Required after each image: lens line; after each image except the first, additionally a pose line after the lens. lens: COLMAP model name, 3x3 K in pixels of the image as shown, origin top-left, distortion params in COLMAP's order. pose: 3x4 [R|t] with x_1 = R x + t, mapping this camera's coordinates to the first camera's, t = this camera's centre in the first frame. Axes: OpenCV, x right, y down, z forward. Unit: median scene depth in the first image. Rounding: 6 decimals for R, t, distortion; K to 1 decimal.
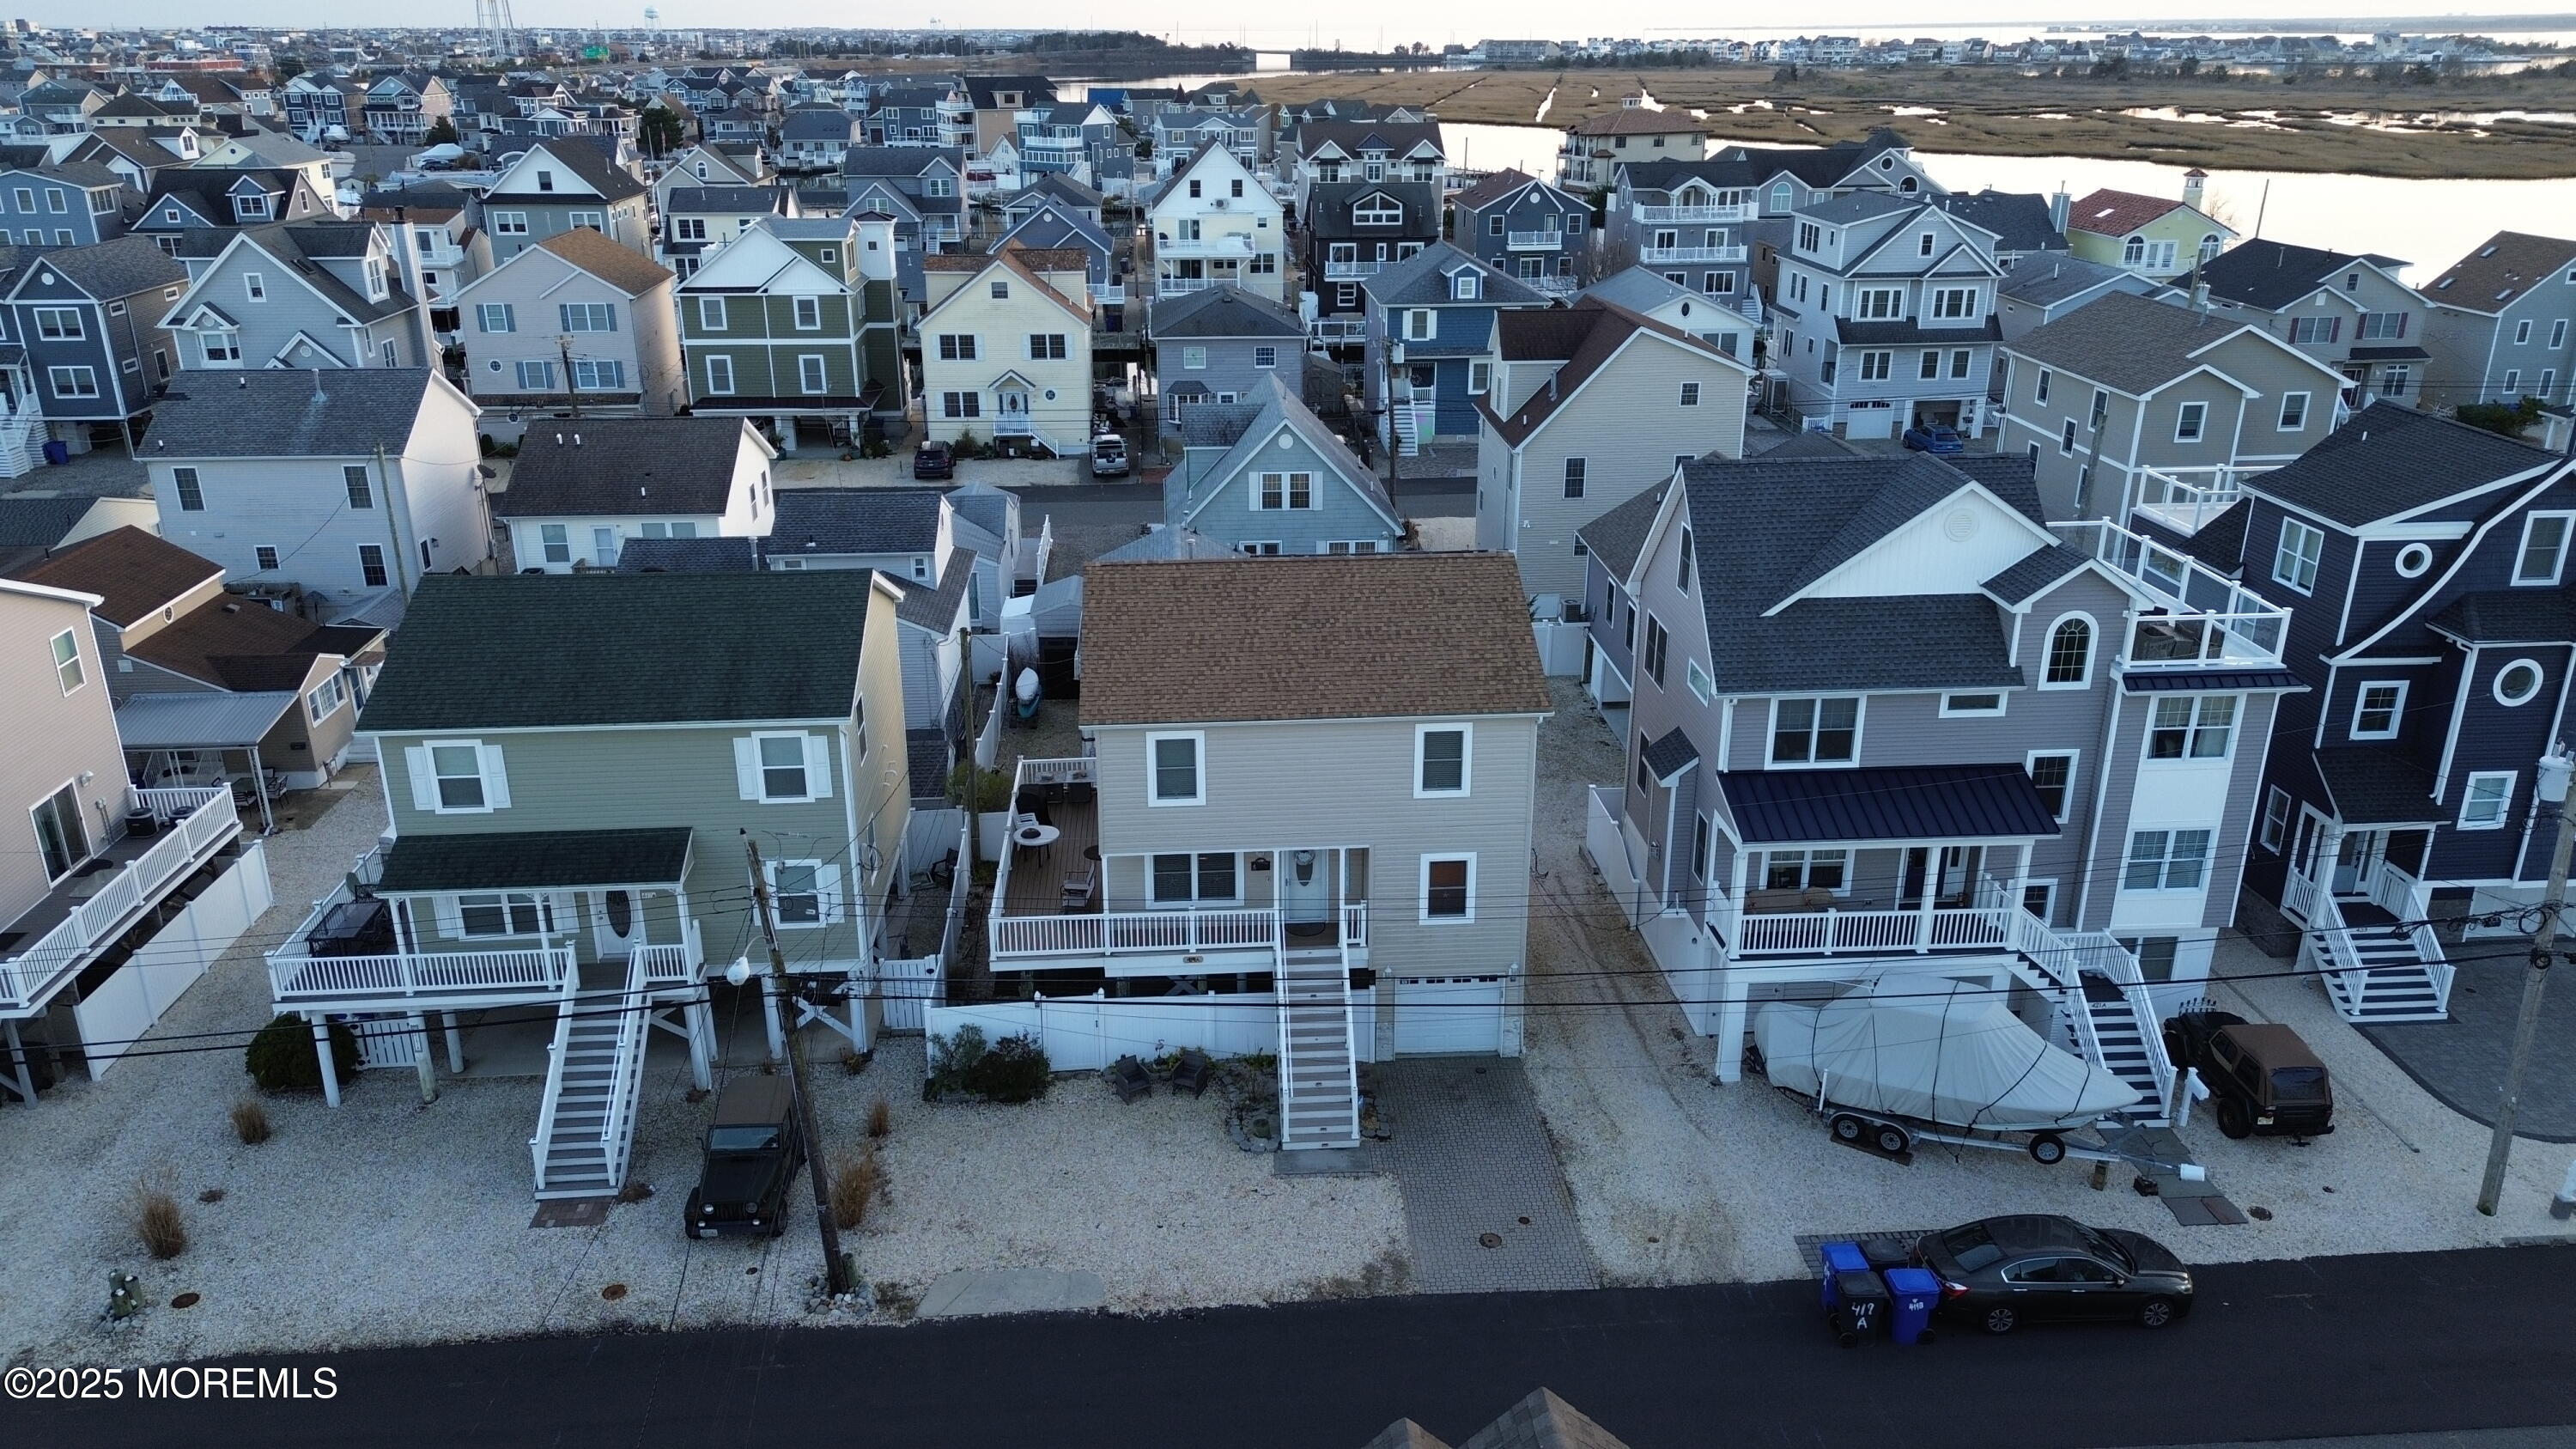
lens RADIAL K [[1815.9, 0, 1289.8], [0, 1815.9, 726.9], [0, 0, 1]] dist [0.068763, -0.059377]
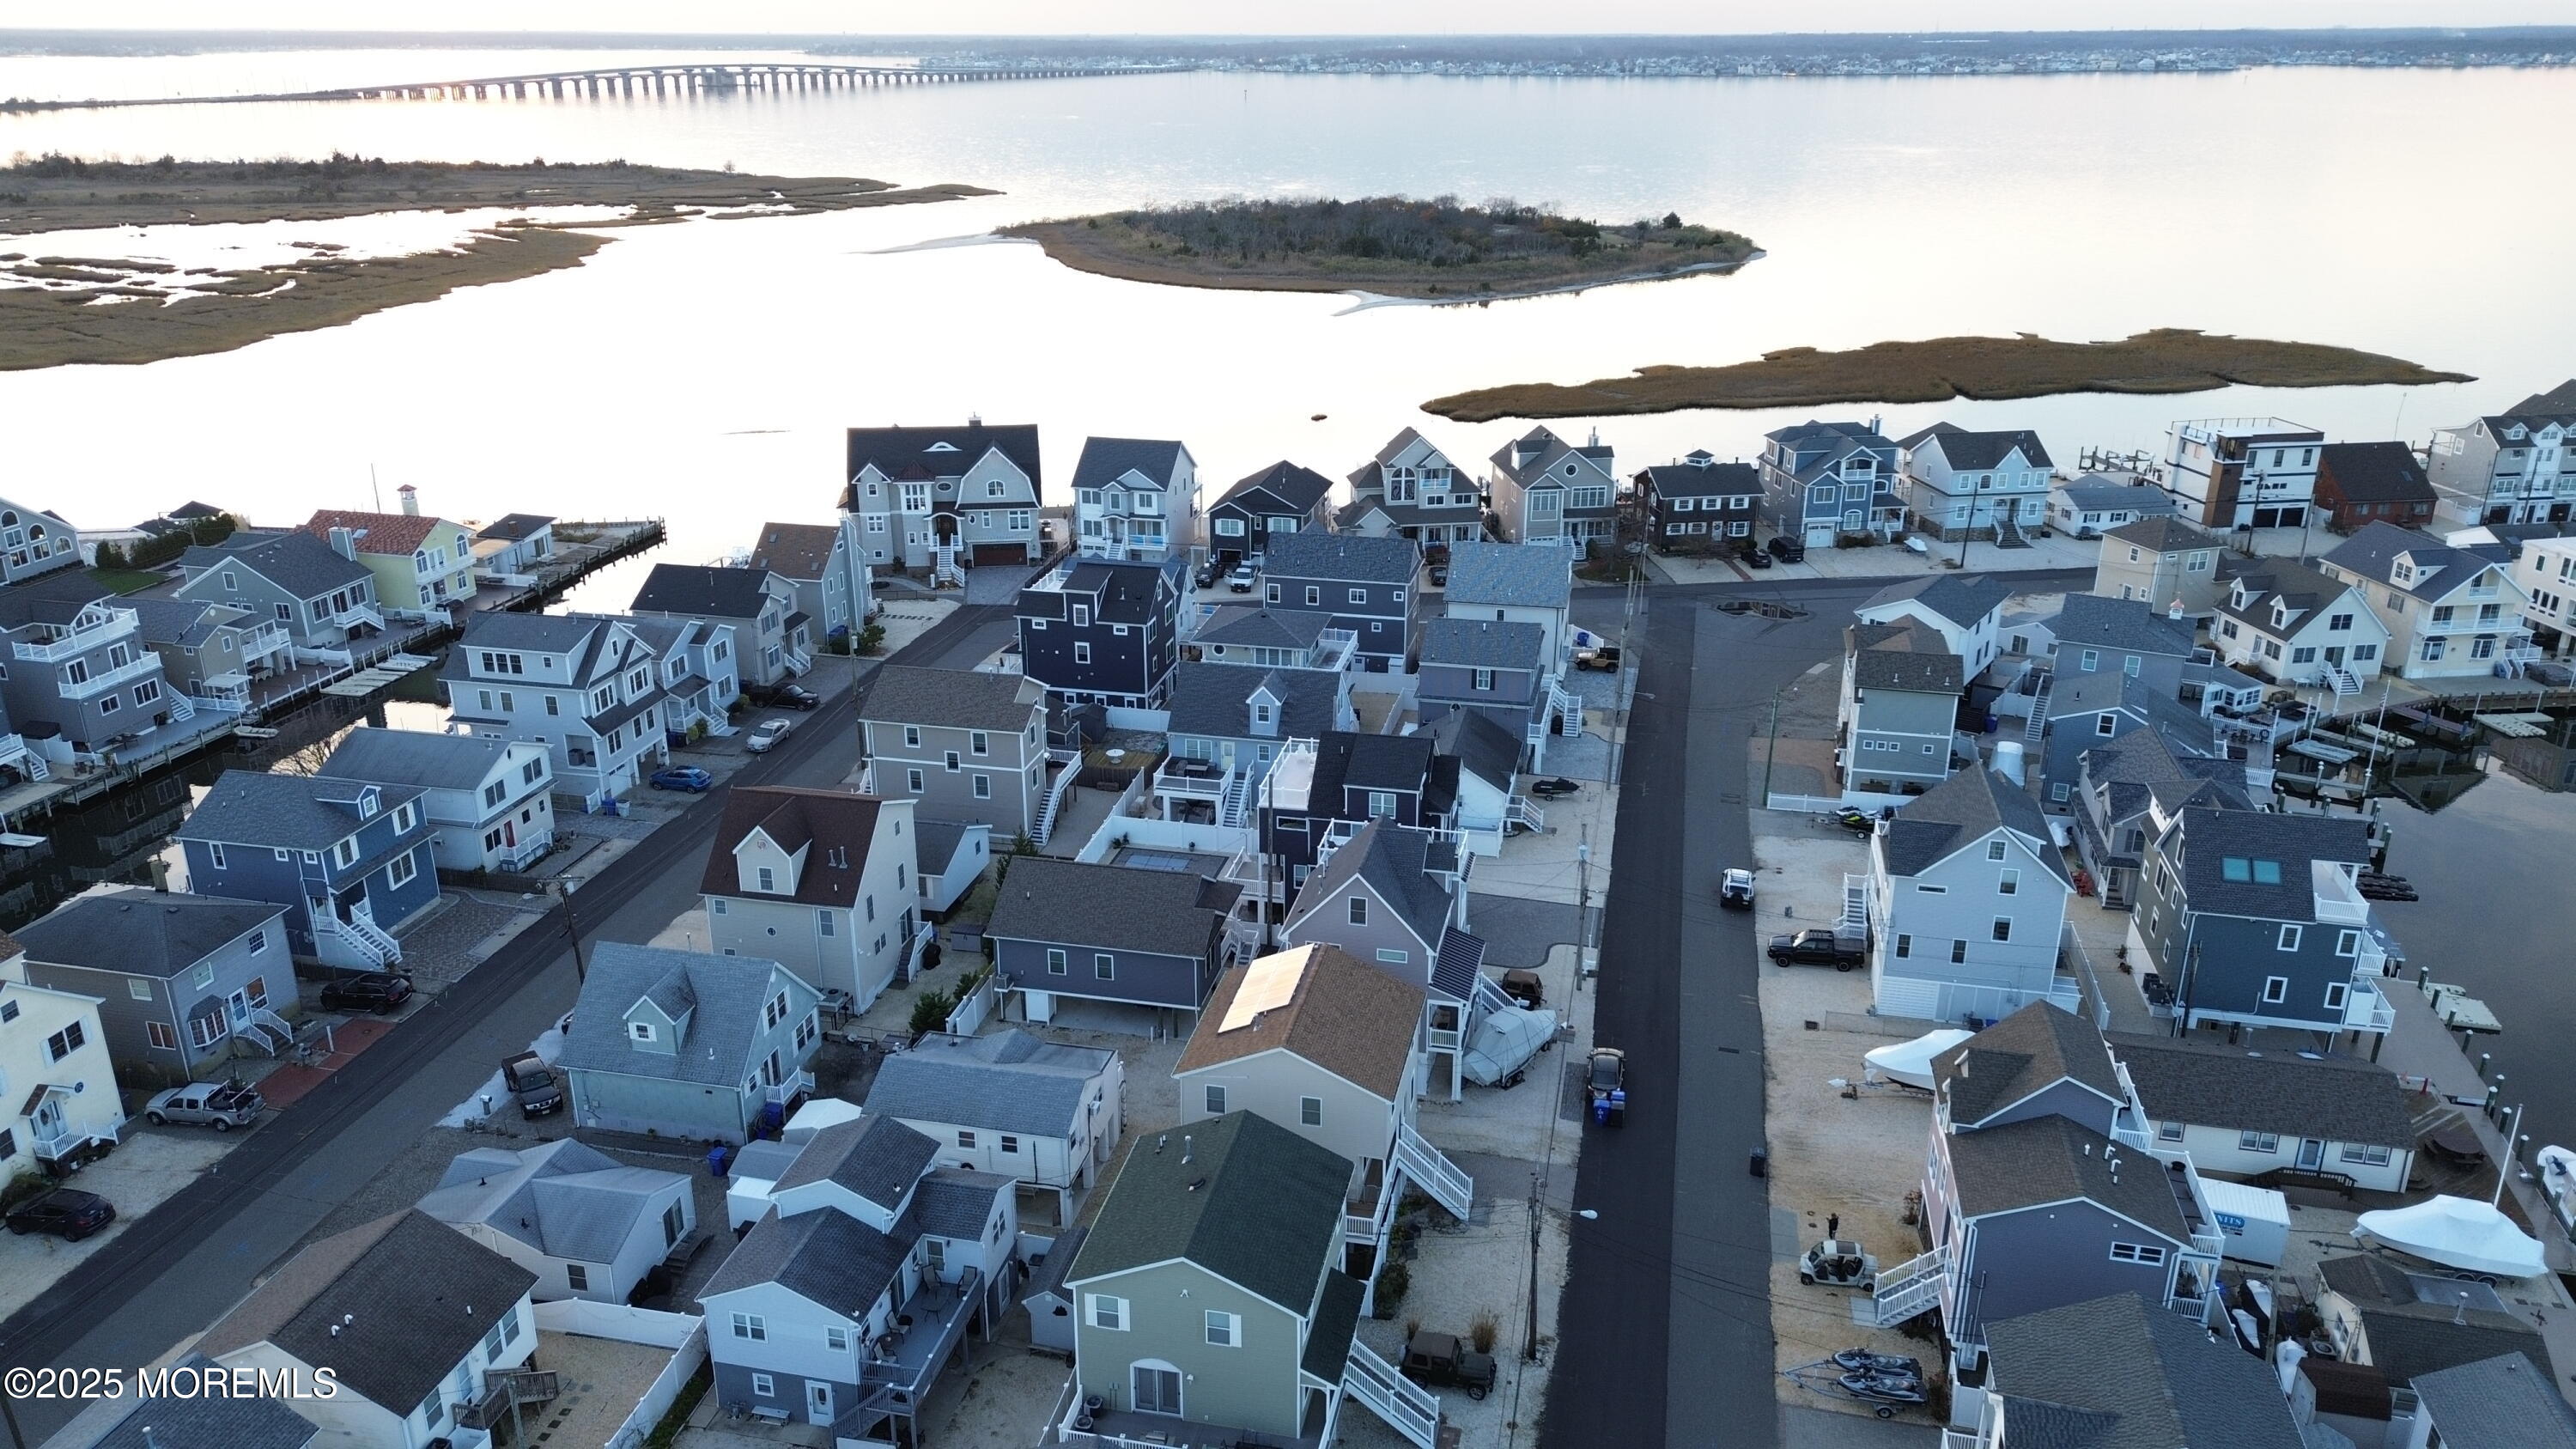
lens RADIAL K [[1801.8, 0, 1288.9], [0, 1801.8, 740.6], [0, 0, 1]] dist [0.078178, -0.073939]
pose [[0.285879, -0.345380, 0.893860, -1.625980], [0.341990, 0.908136, 0.241519, -0.805231], [-0.895163, 0.236646, 0.377733, 0.188494]]
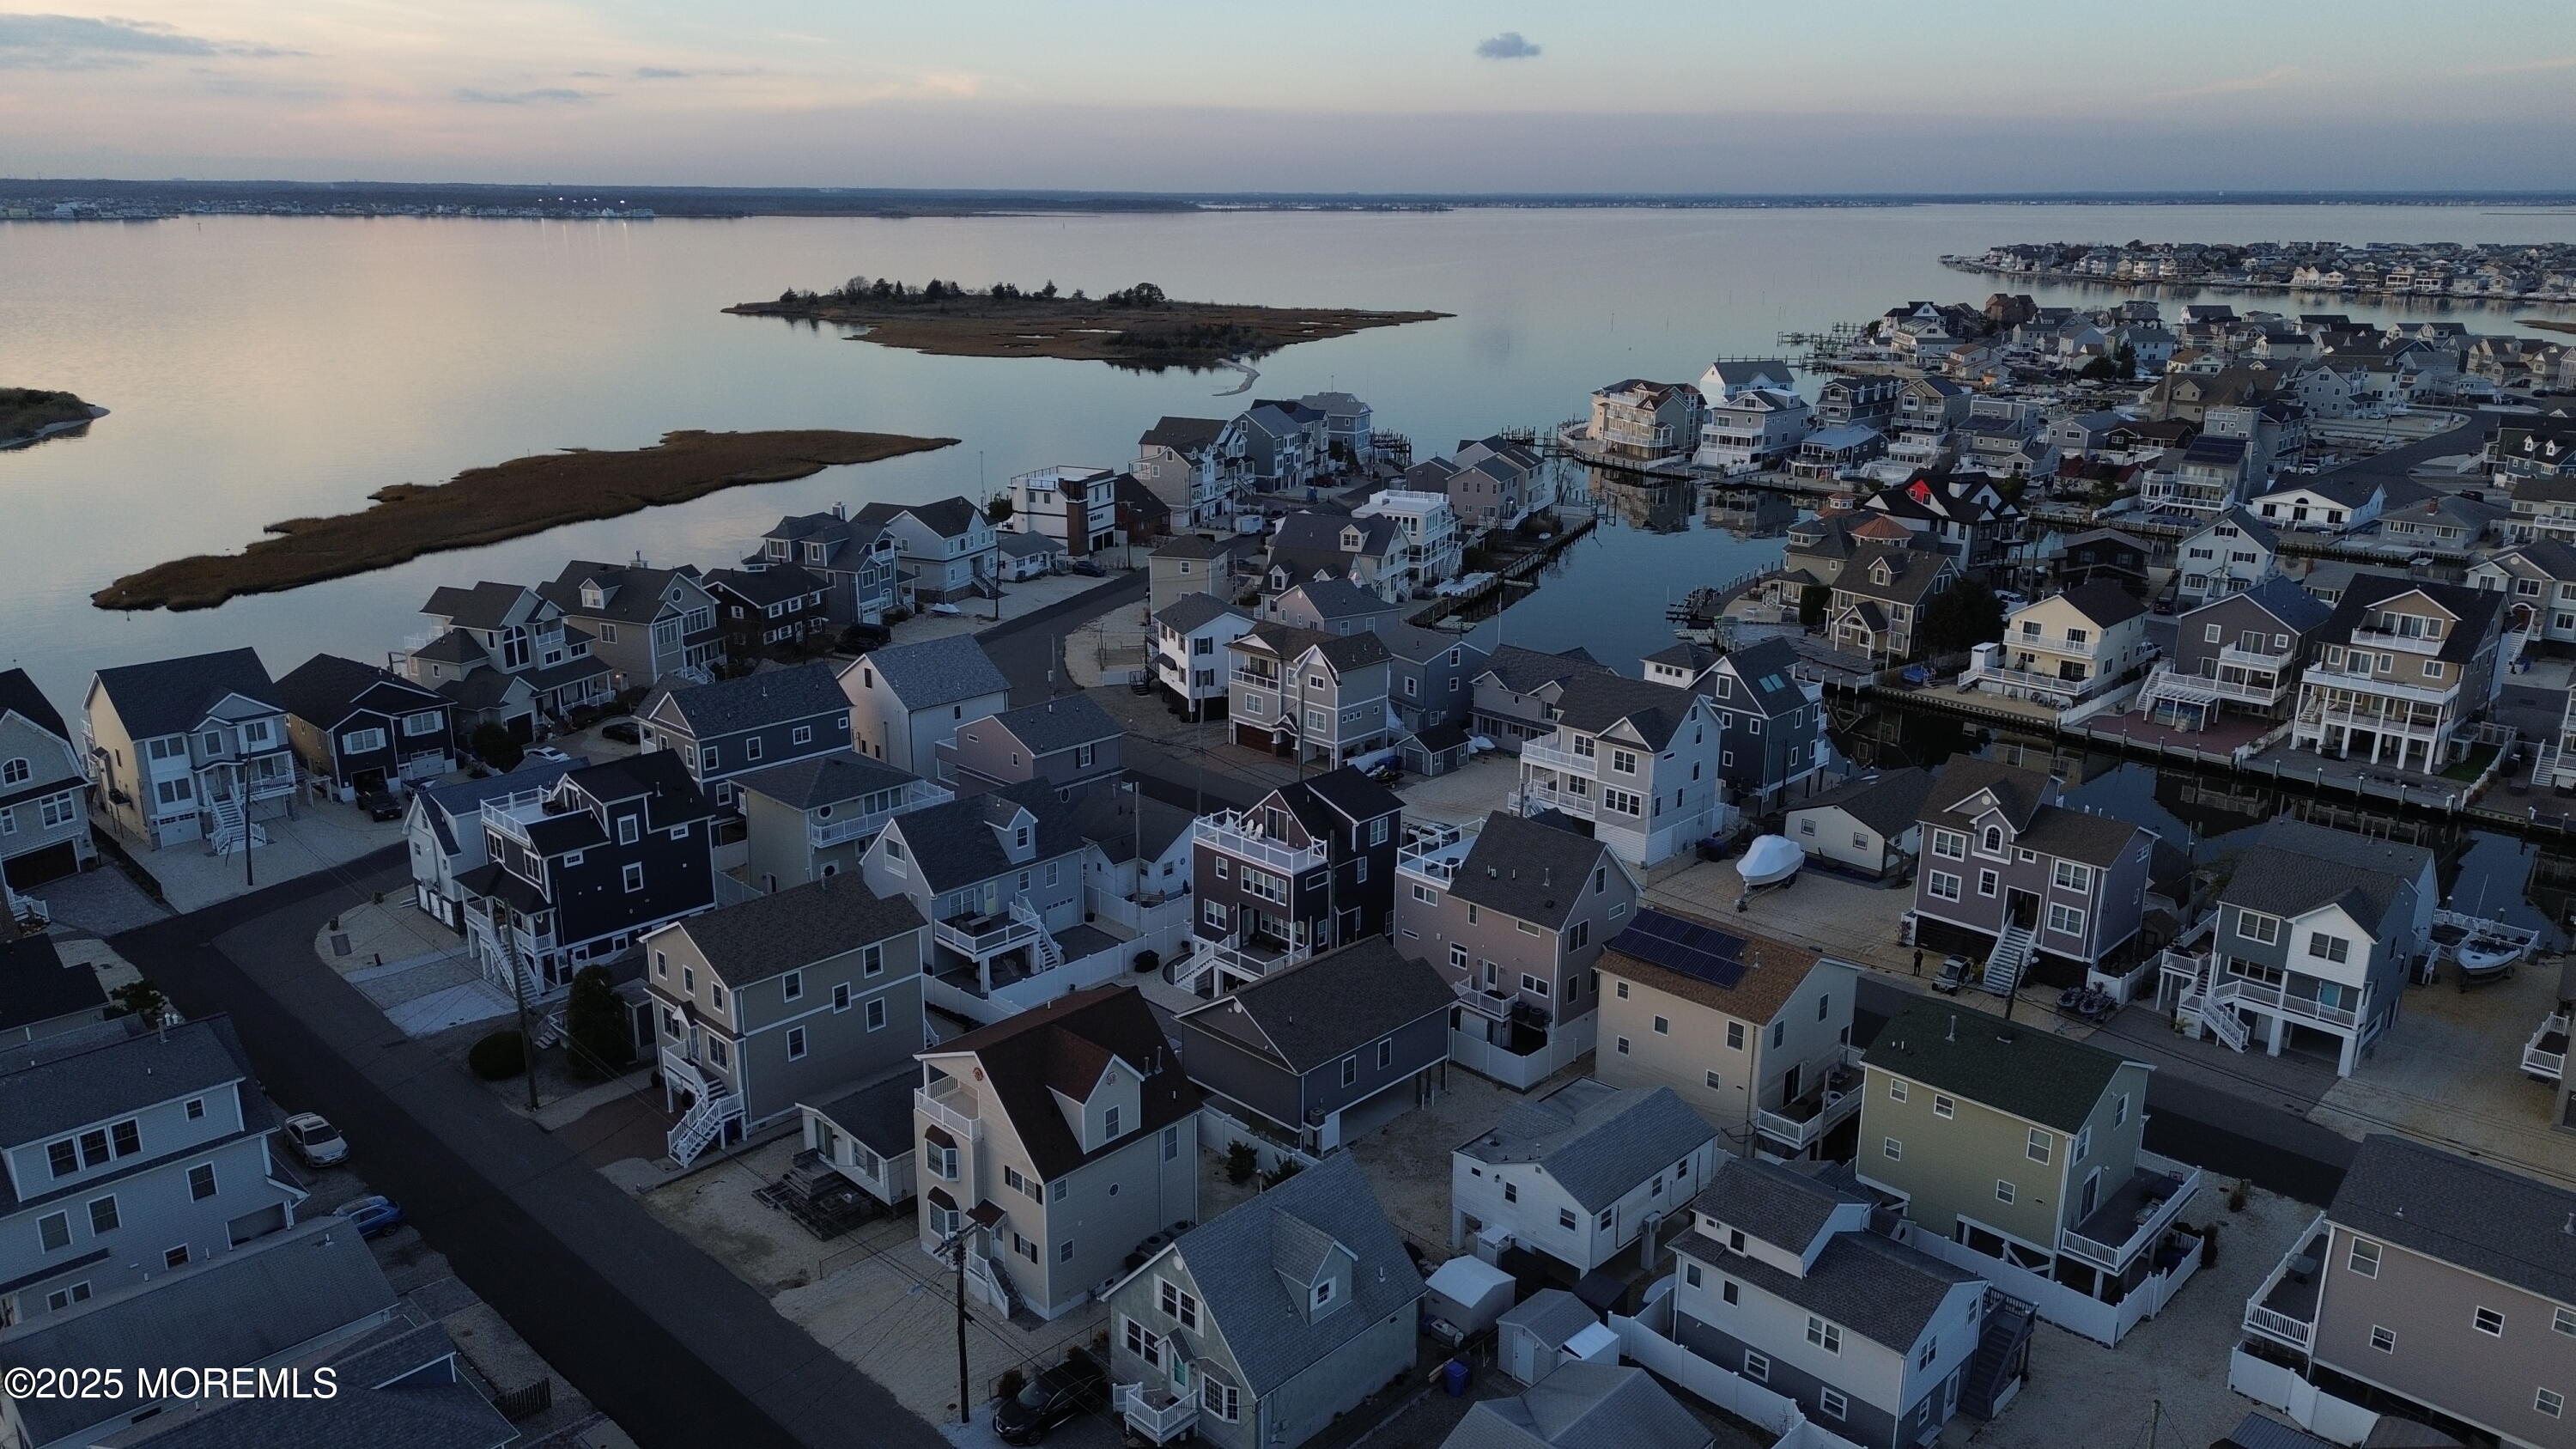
lens RADIAL K [[1801.8, 0, 1288.9], [0, 1801.8, 740.6], [0, 0, 1]] dist [0.078178, -0.073939]
pose [[-0.663343, -0.217915, 0.715884, -1.138510], [0.263982, 0.827013, 0.496350, -1.483801], [-0.700207, 0.518230, -0.491067, 2.272944]]
